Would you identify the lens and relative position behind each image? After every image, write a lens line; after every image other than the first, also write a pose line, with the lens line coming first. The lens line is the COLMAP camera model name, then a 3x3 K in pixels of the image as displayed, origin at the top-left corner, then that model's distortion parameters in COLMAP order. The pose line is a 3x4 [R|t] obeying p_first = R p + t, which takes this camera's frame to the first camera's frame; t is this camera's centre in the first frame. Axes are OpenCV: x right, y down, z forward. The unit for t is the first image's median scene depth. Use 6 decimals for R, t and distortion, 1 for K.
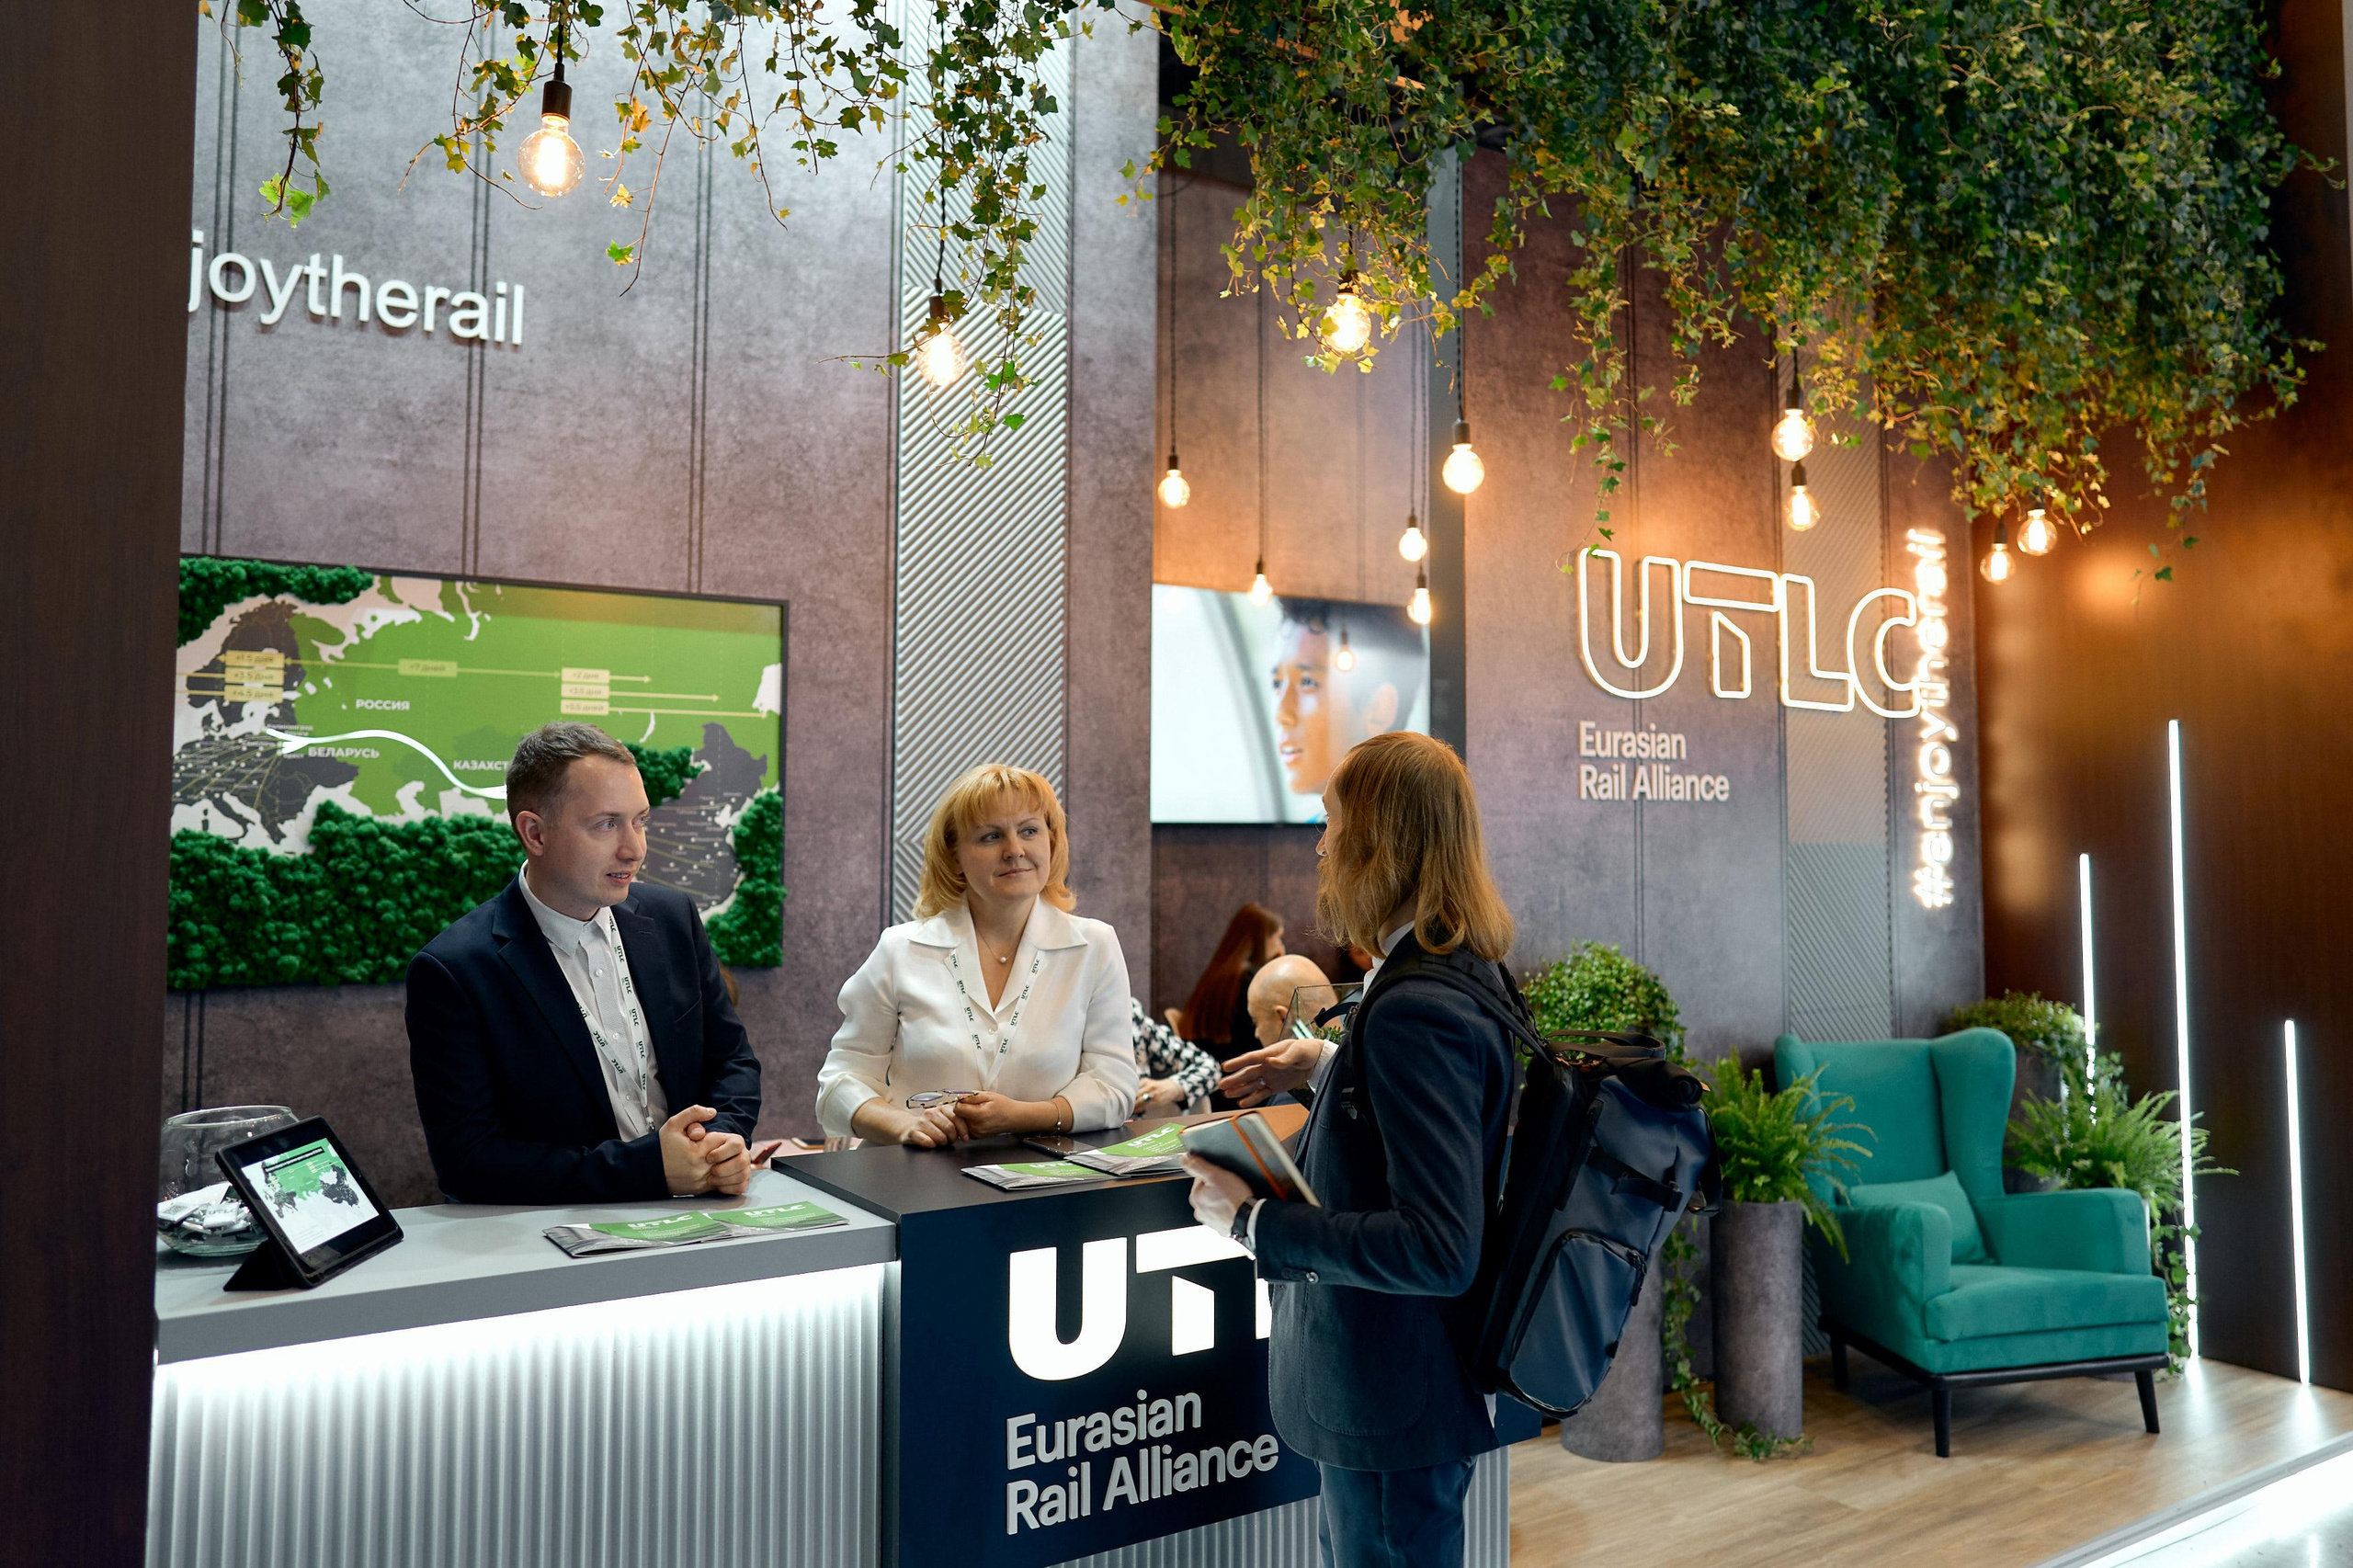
lens RADIAL K [[1775.1, 0, 1170.9], [0, 1775.1, 706.1], [0, 0, 1]] dist [-0.031334, 0.029386]
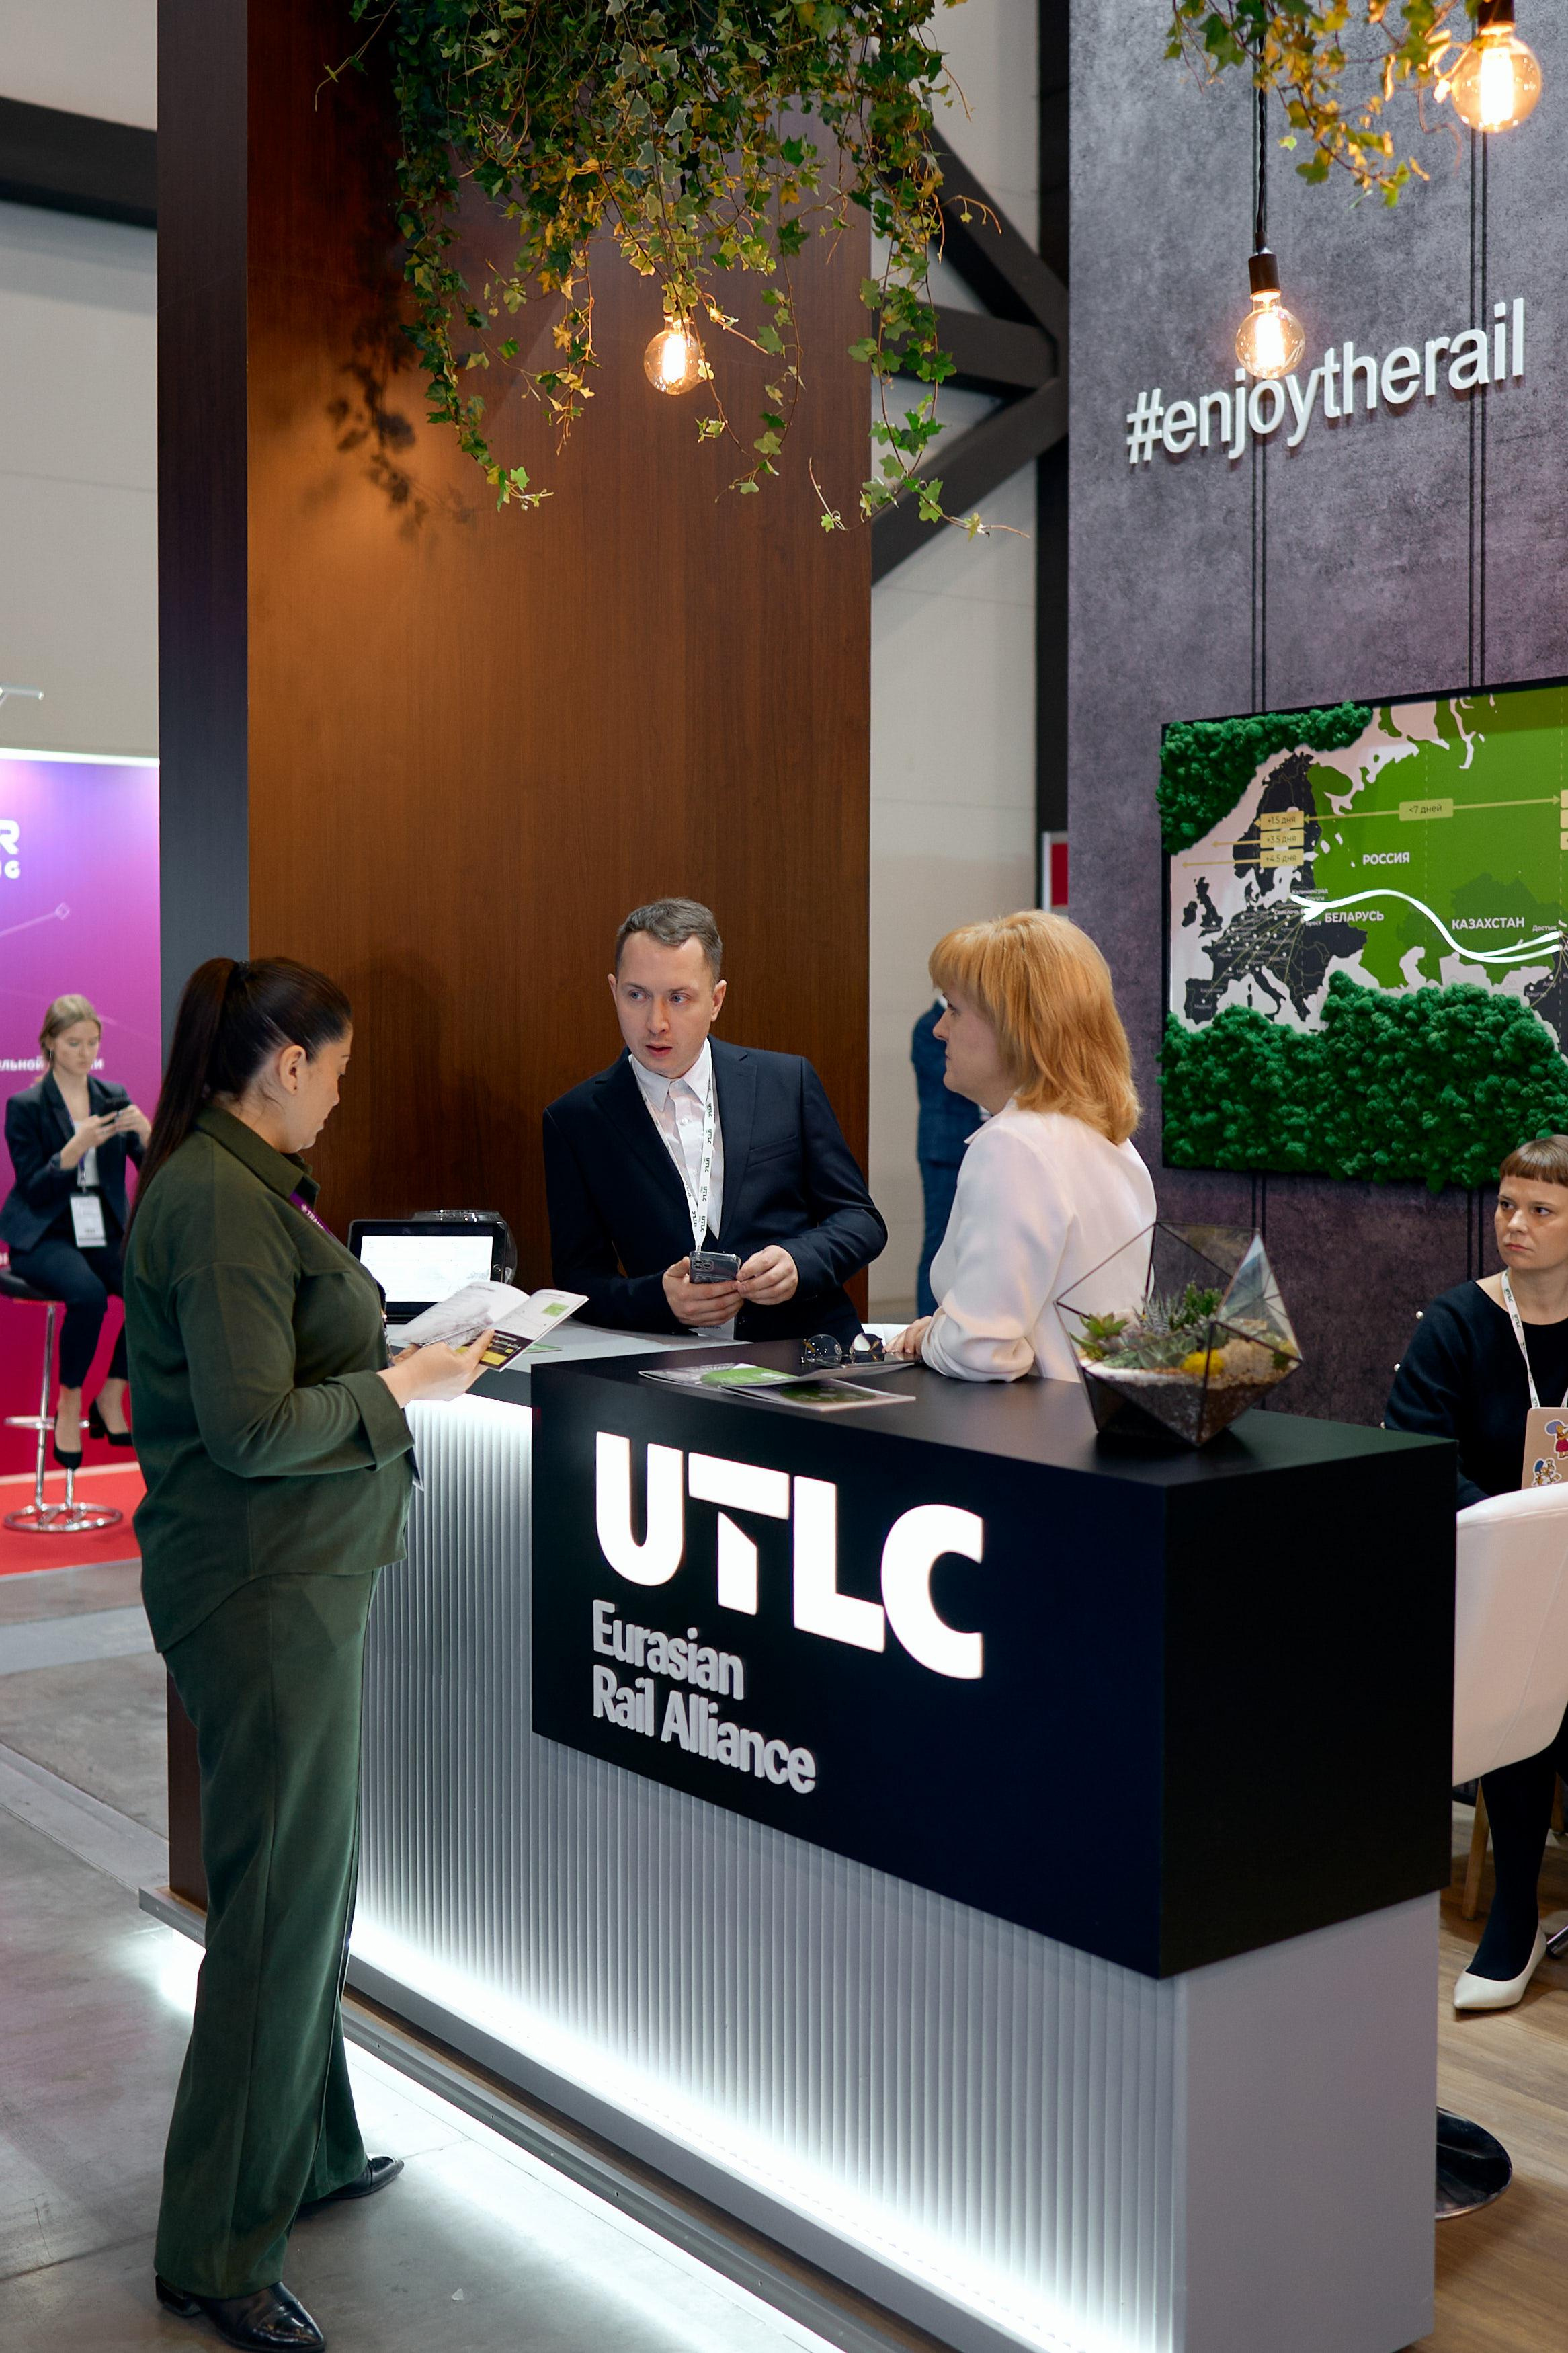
lens RADIAL K [[2534.0, 0, 774.1], [0, 2534.0, 1166.1], [0, 0, 1]] dist [-0.059327, 0.000000]
pose [[0.087604, 0.051074, -0.994845, 0.713554], [0.068434, 0.996017, 0.057160, 0.054603], [0.993802, -0.073089, 0.083760, 0.561115]]
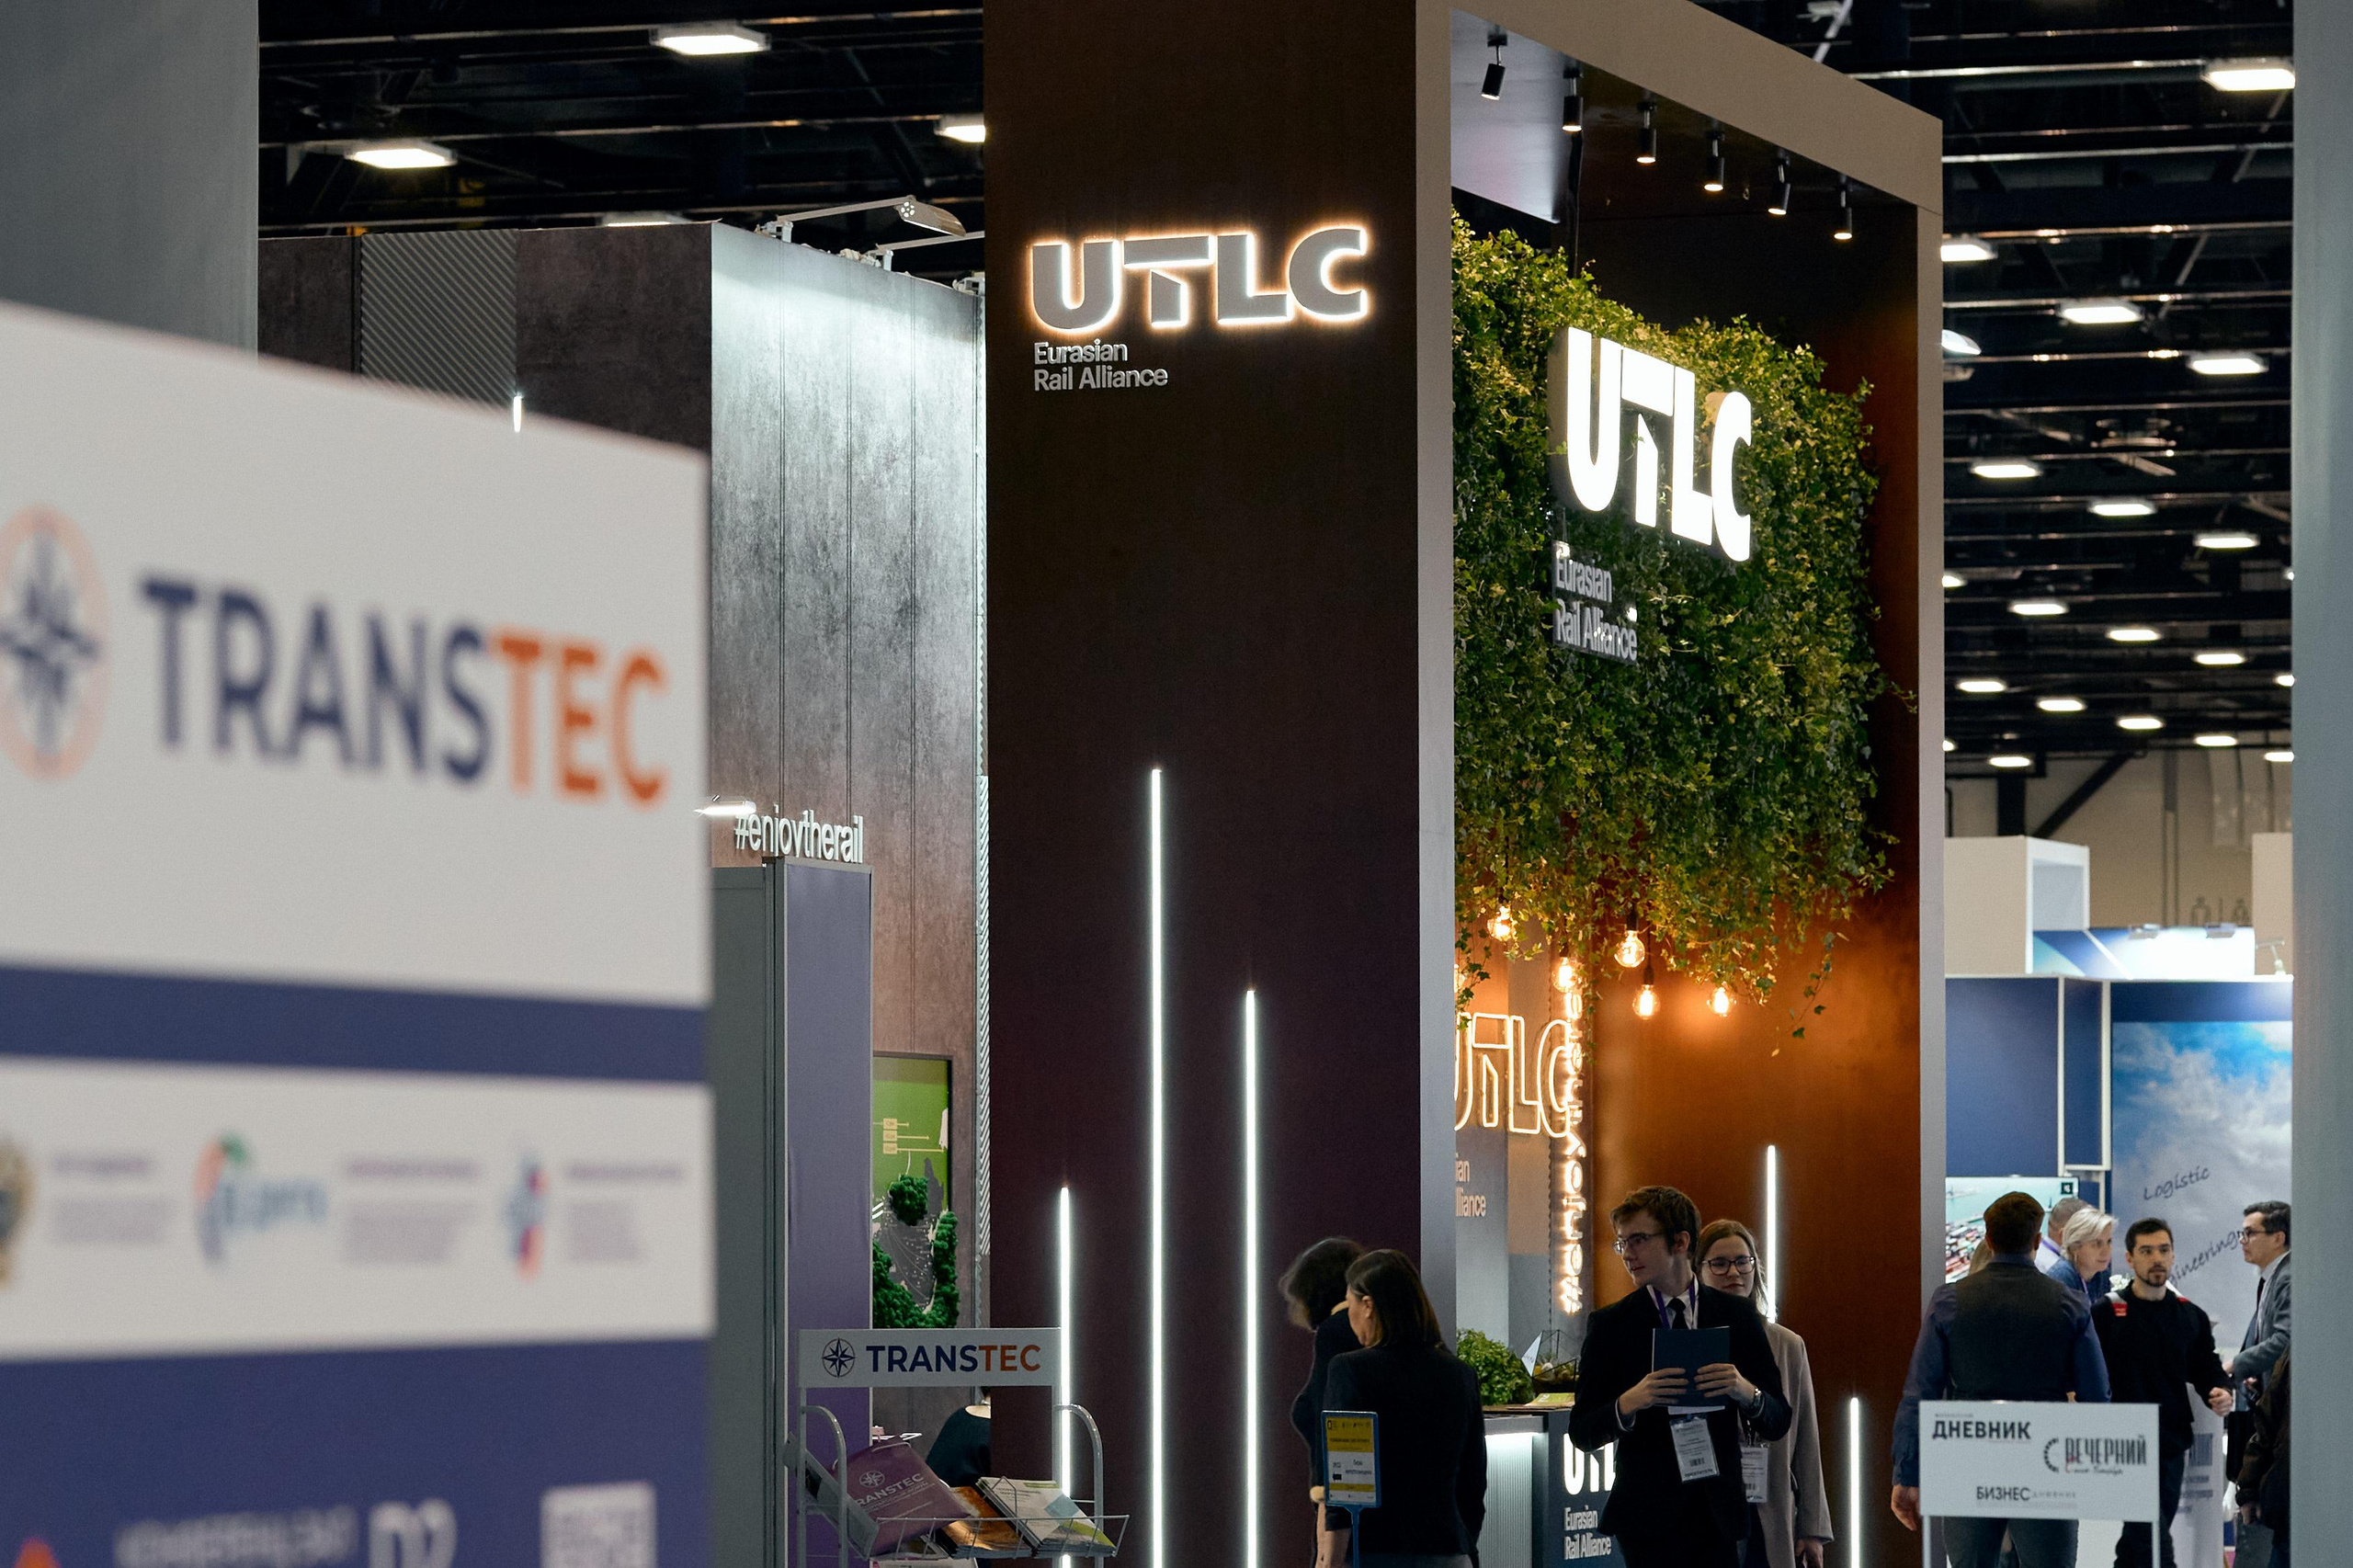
lens RADIAL K [[8768.9, 0, 1164.9], [0, 8768.9, 800.2], [0, 0, 1]] dist [0.690648, 0.000000]
pose [[0.804307, 0.023523, 0.593748, -3.961979], [-0.031349, 0.999504, 0.002867, -0.276420], [-0.593386, -0.020920, 0.804646, -4.230281]]
